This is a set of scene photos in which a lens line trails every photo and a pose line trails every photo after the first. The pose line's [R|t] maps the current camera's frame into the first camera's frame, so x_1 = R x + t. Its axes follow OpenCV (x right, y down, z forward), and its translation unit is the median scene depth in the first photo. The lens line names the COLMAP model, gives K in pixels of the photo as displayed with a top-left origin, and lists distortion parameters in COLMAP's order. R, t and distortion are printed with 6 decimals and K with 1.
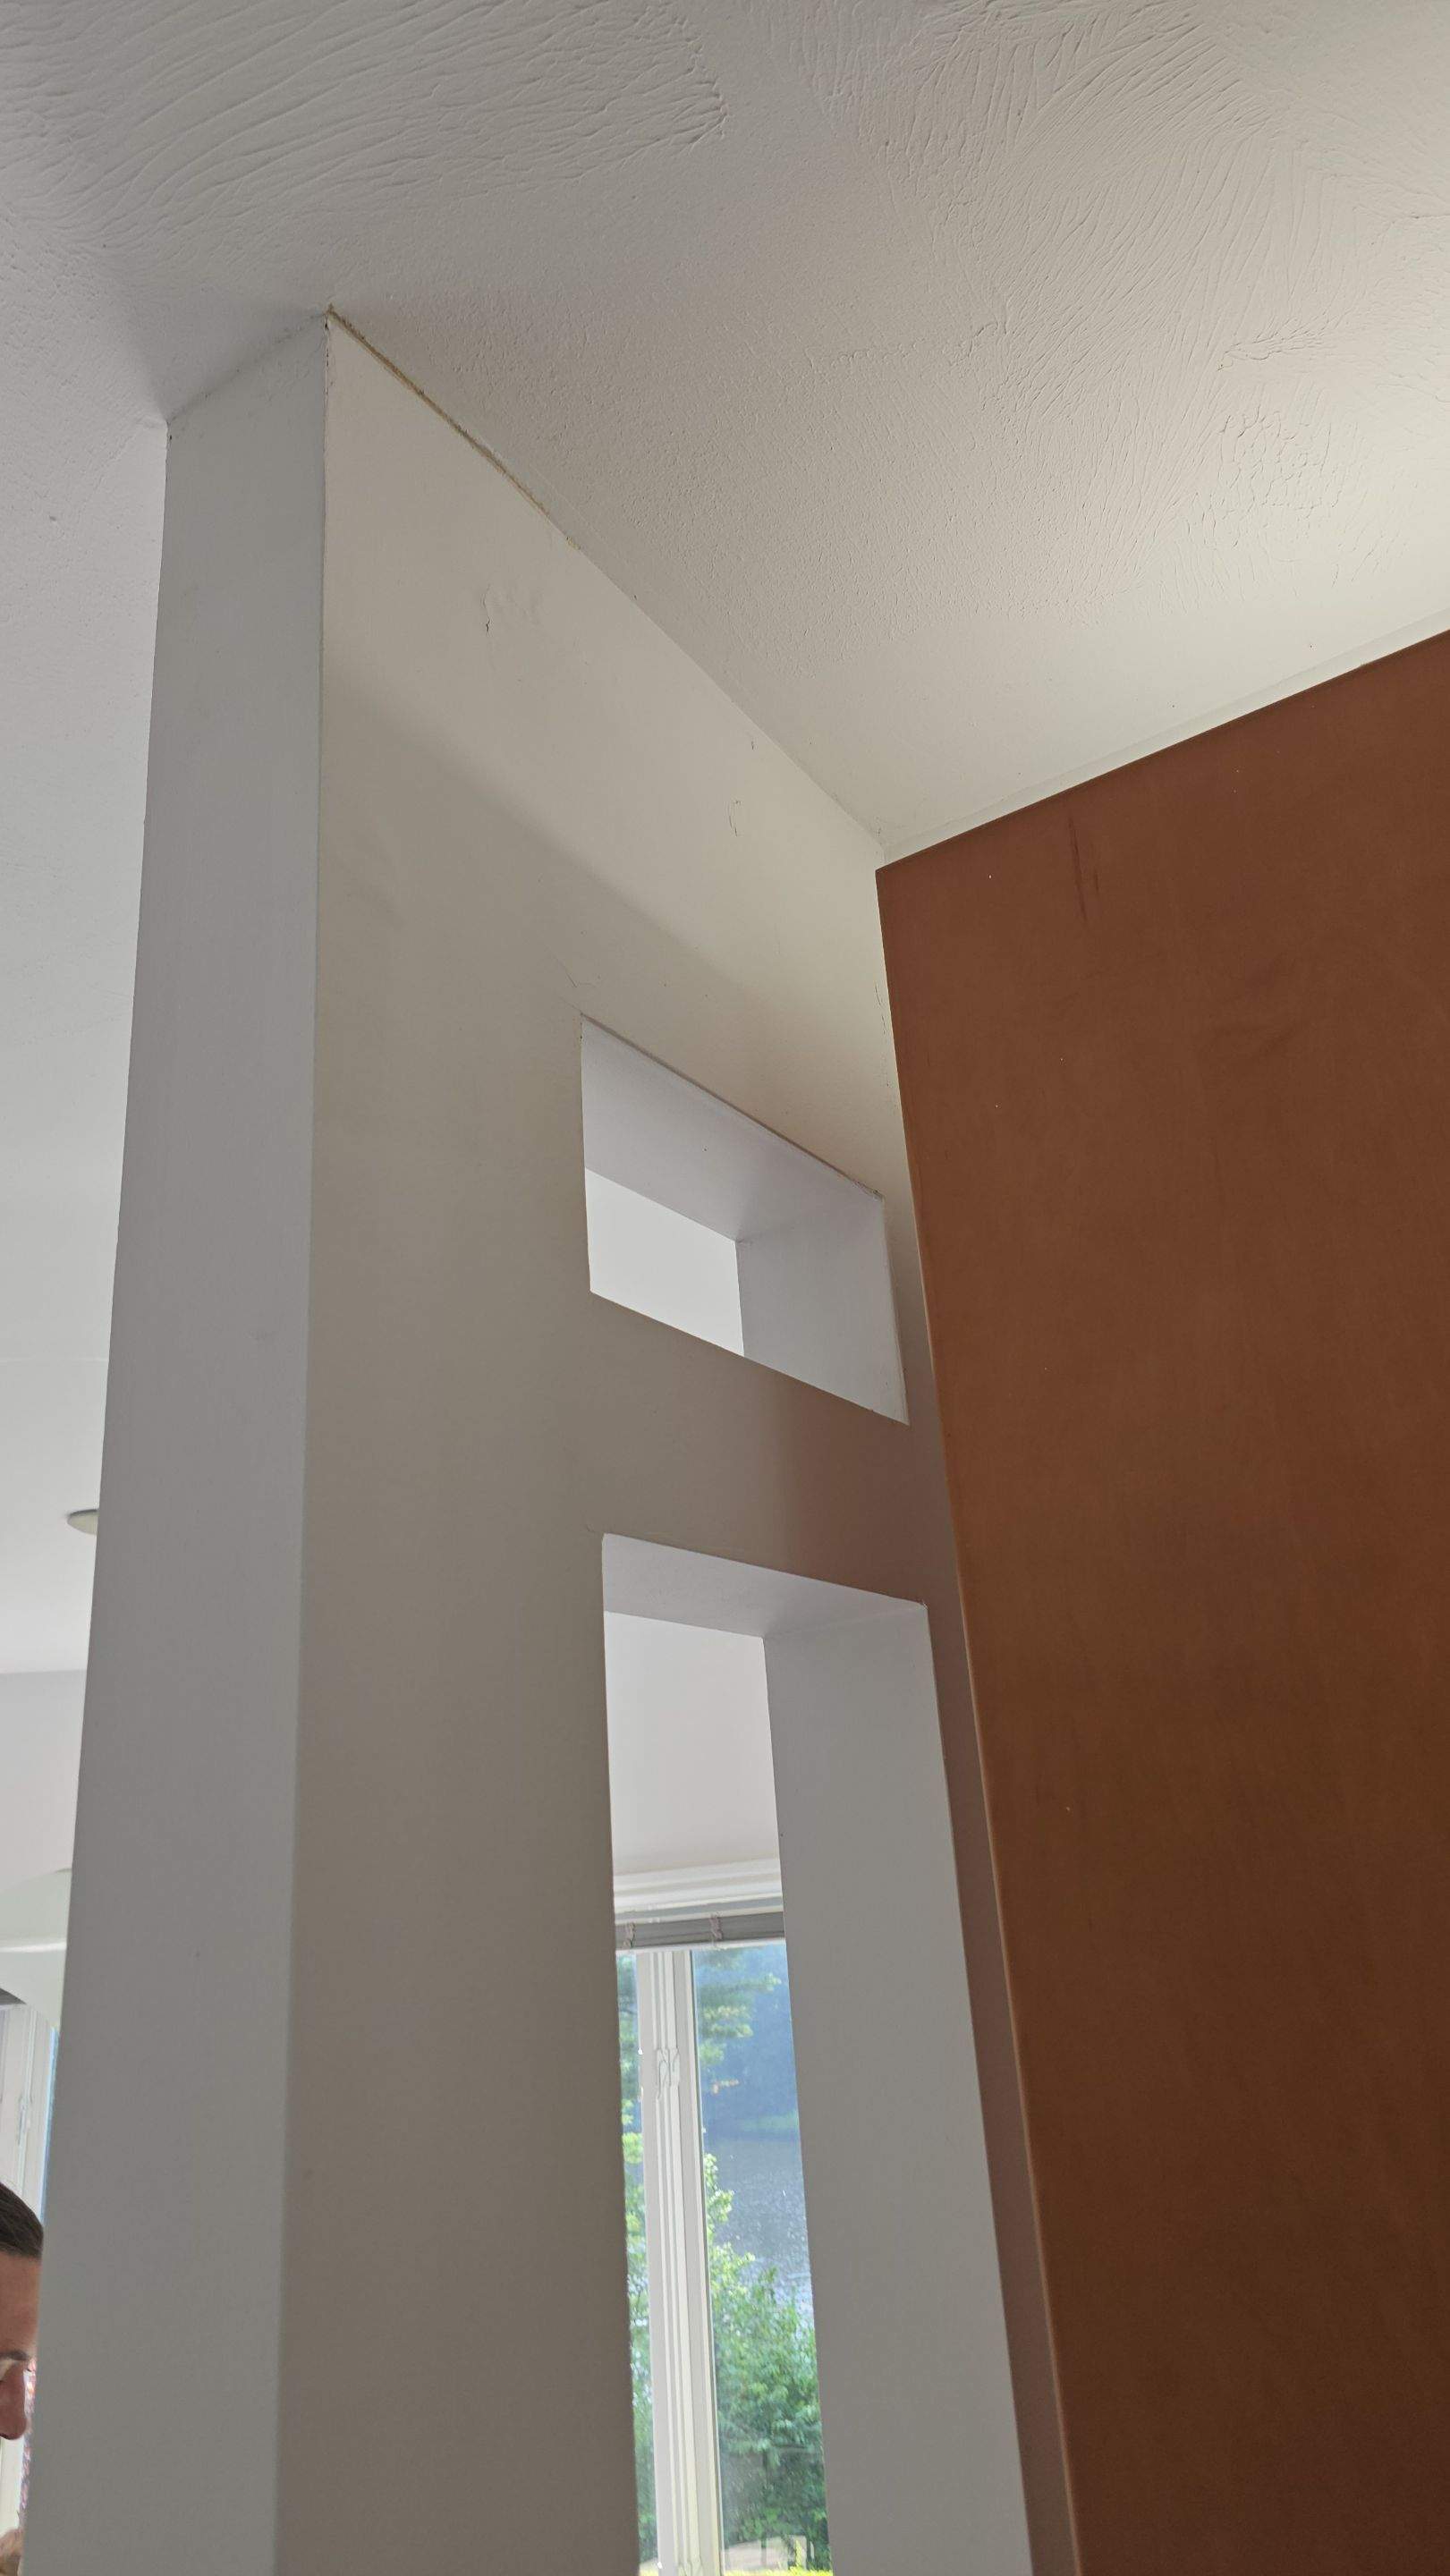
lens RADIAL K [[1868.2, 0, 722.1], [0, 1868.2, 1136.4], [0, 0, 1]] dist [0.001249, -0.024948]
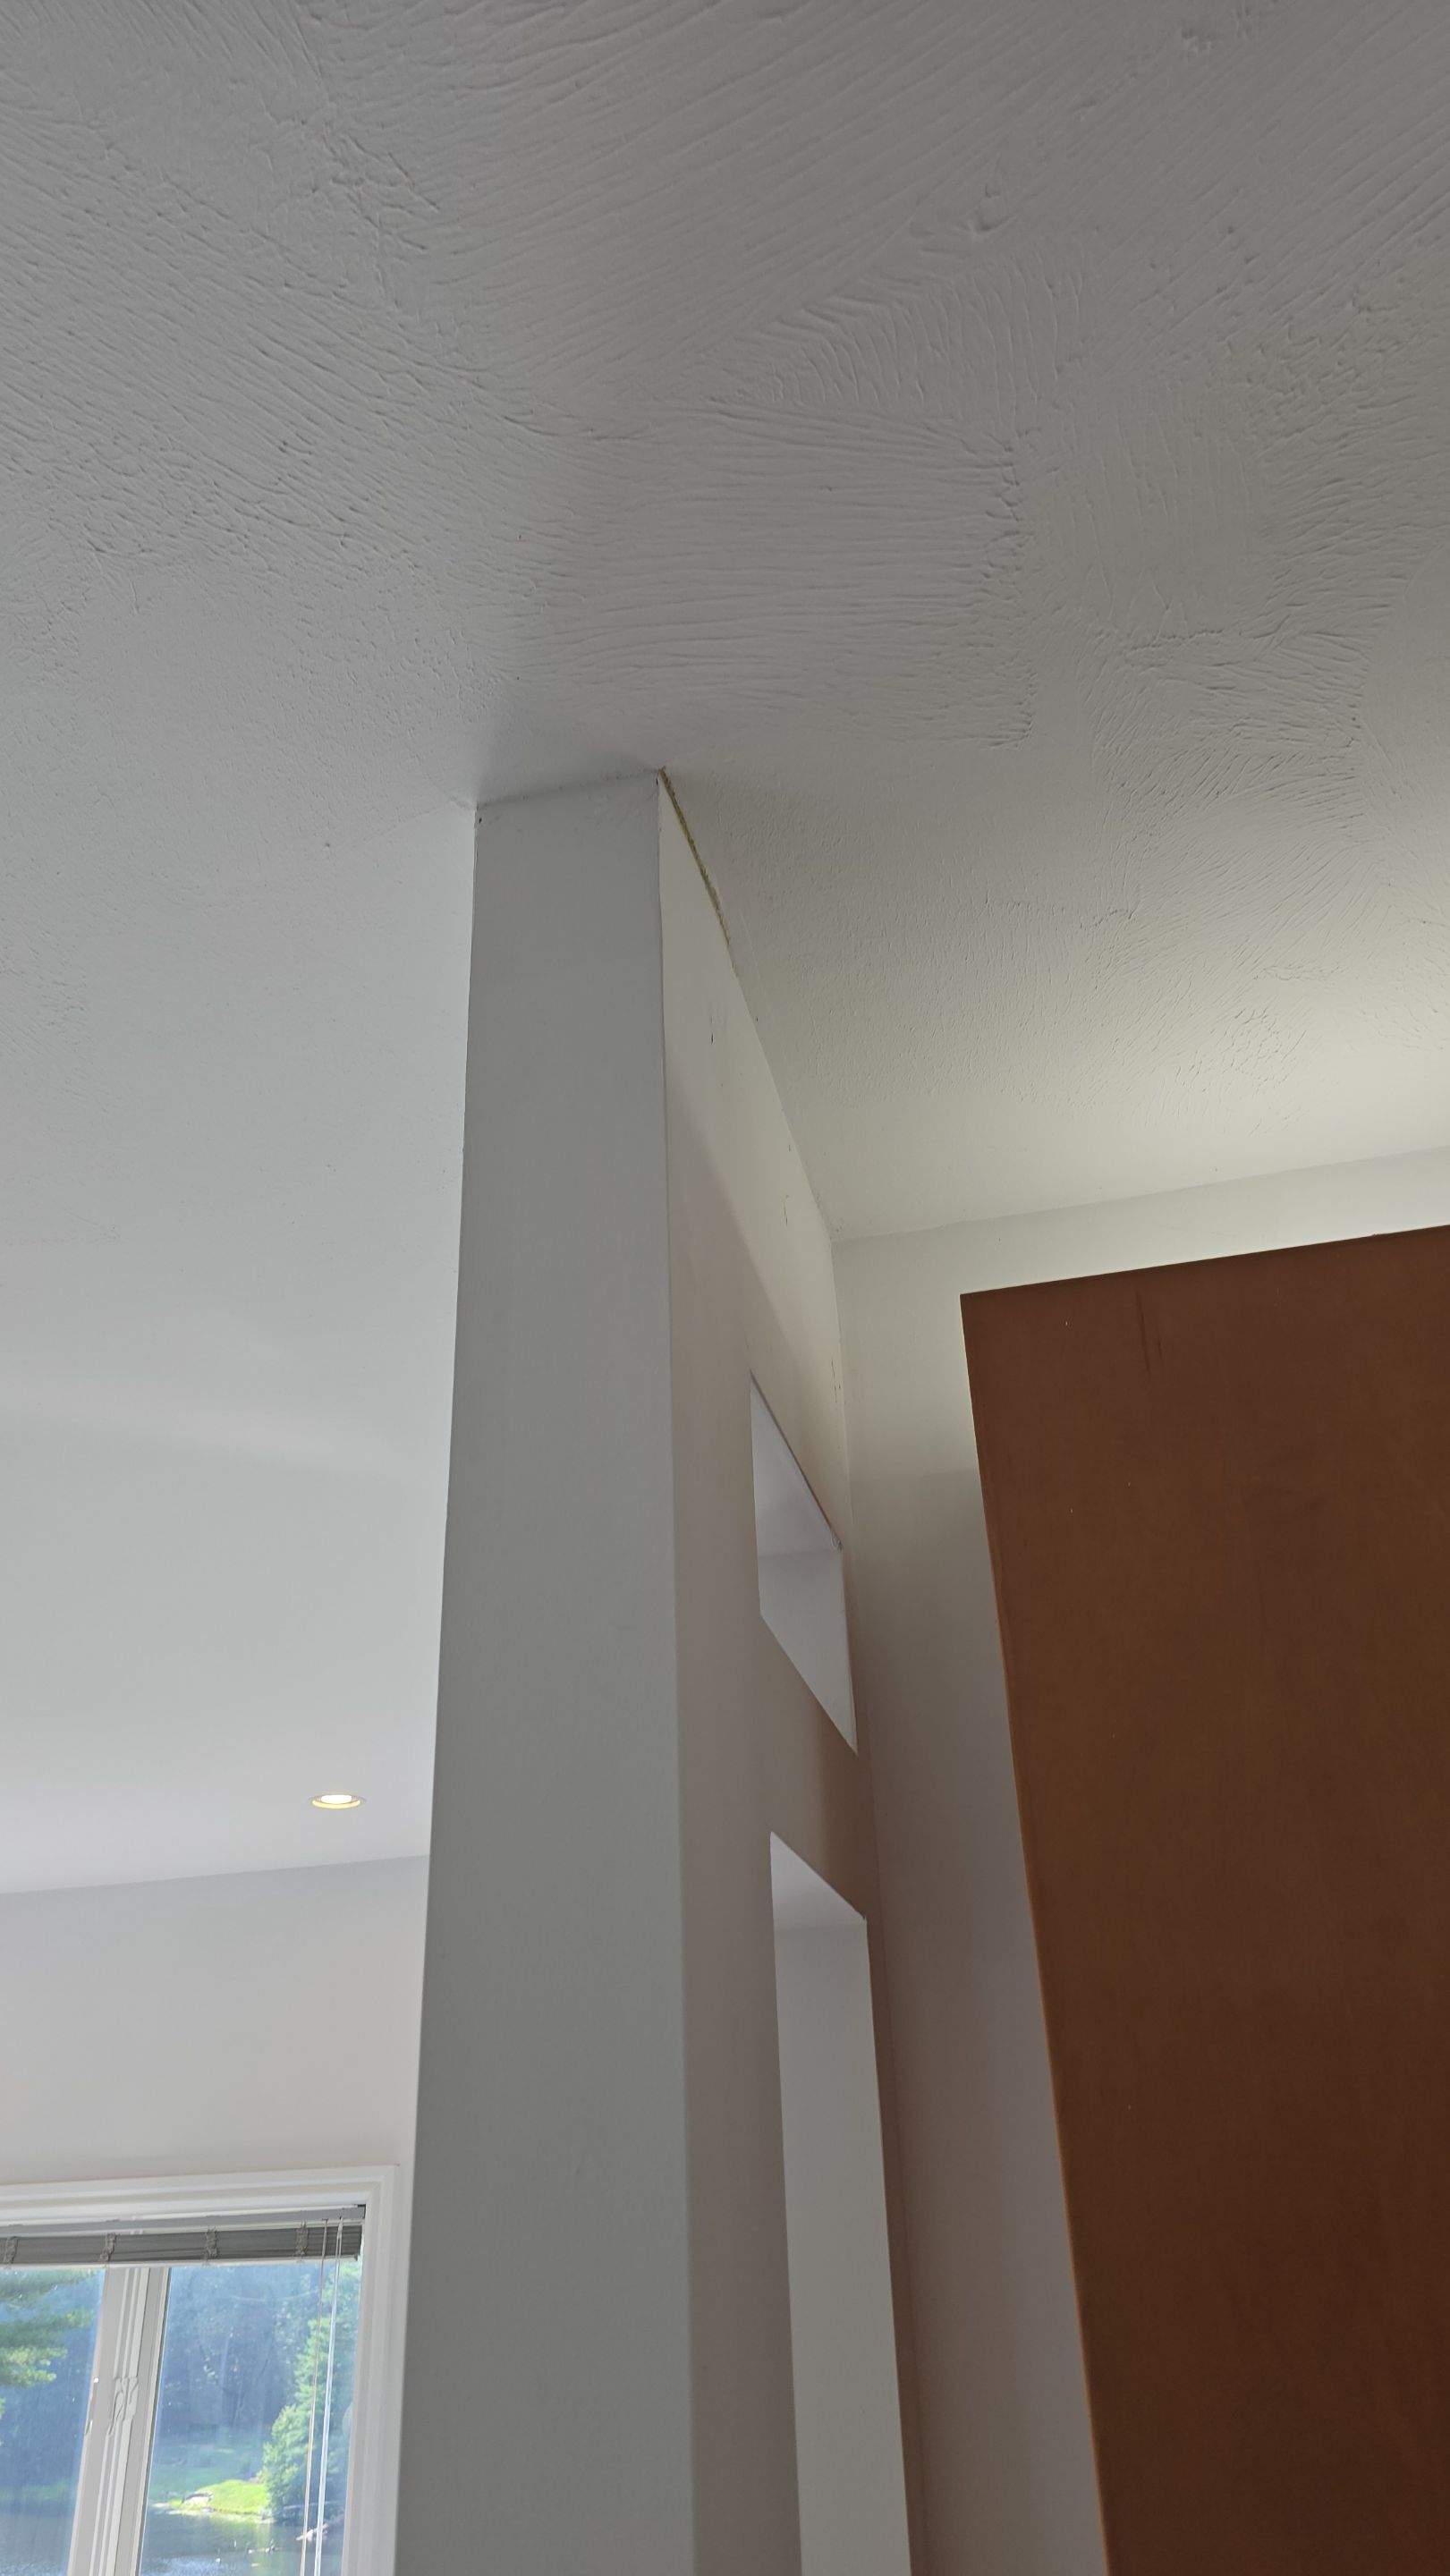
lens RADIAL K [[1868.2, 0, 722.1], [0, 1868.2, 1136.4], [0, 0, 1]] dist [0.001249, -0.024948]
pose [[0.938041, 0.214868, 0.271867, -0.238210], [-0.170575, 0.969230, -0.177477, 0.000975], [-0.301636, 0.120107, 0.945828, -0.076017]]
